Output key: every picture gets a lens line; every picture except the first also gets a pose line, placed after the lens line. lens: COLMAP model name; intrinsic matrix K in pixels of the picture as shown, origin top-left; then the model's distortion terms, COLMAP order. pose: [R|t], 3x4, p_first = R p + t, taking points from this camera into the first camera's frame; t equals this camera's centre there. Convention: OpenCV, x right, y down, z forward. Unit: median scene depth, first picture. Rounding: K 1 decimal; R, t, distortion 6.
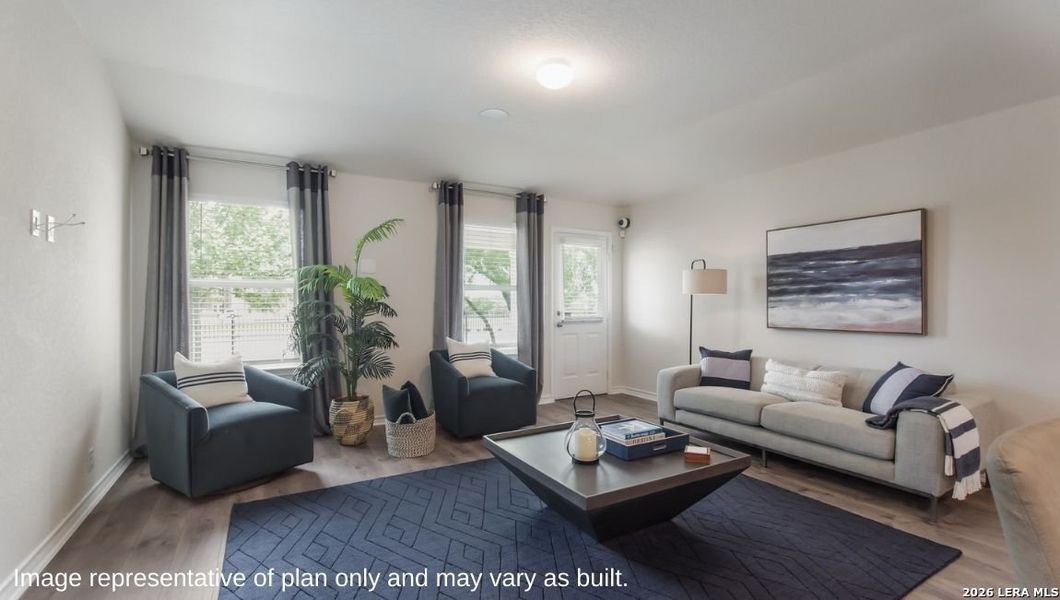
lens RADIAL K [[462.6, 0, 529.6], [0, 462.6, 305.3], [0, 0, 1]] dist [-0.028590, 0.004661]
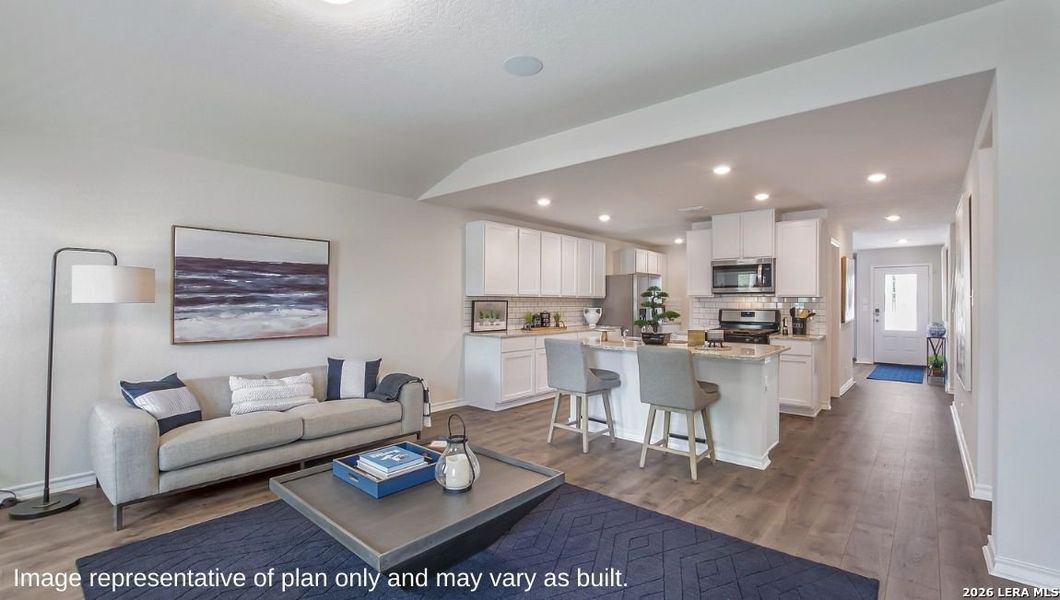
lens RADIAL K [[462.6, 0, 536.8], [0, 462.6, 296.9], [0, 0, 1]] dist [-0.028590, 0.004661]
pose [[-0.329958, 0.011619, 0.943924, -0.469813], [0.003688, 0.999932, -0.011019, -0.024337], [-0.943988, -0.000155, -0.329978, 0.666105]]
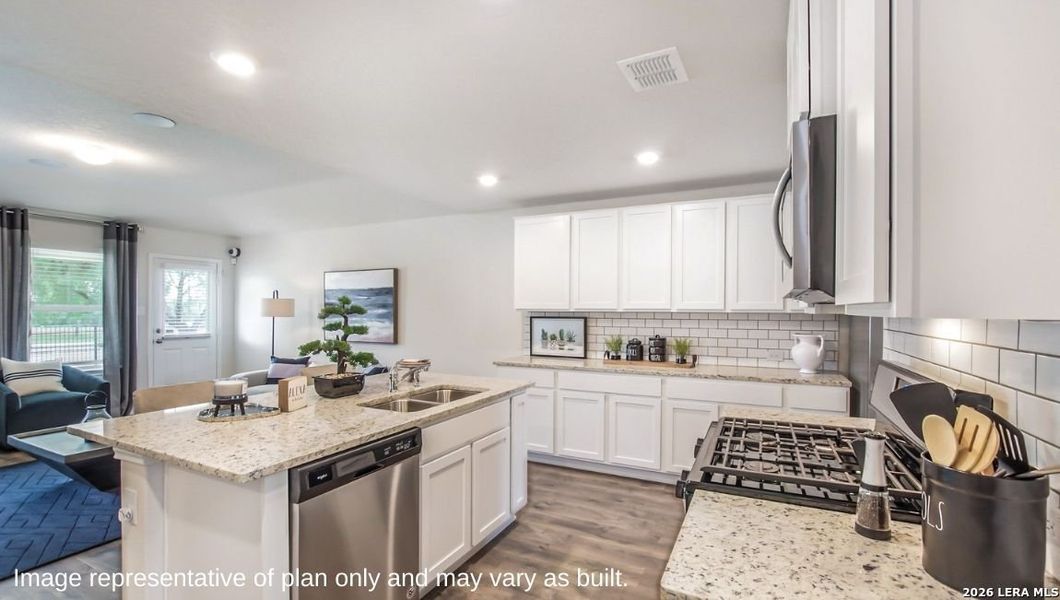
lens RADIAL K [[462.6, 0, 533.7], [0, 462.6, 310.6], [0, 0, 1]] dist [-0.028590, 0.004661]
pose [[0.829275, 0.008068, 0.558782, 0.265158], [-0.004137, 0.999957, -0.008298, -0.034705], [-0.558825, 0.004570, 0.829273, -0.534966]]
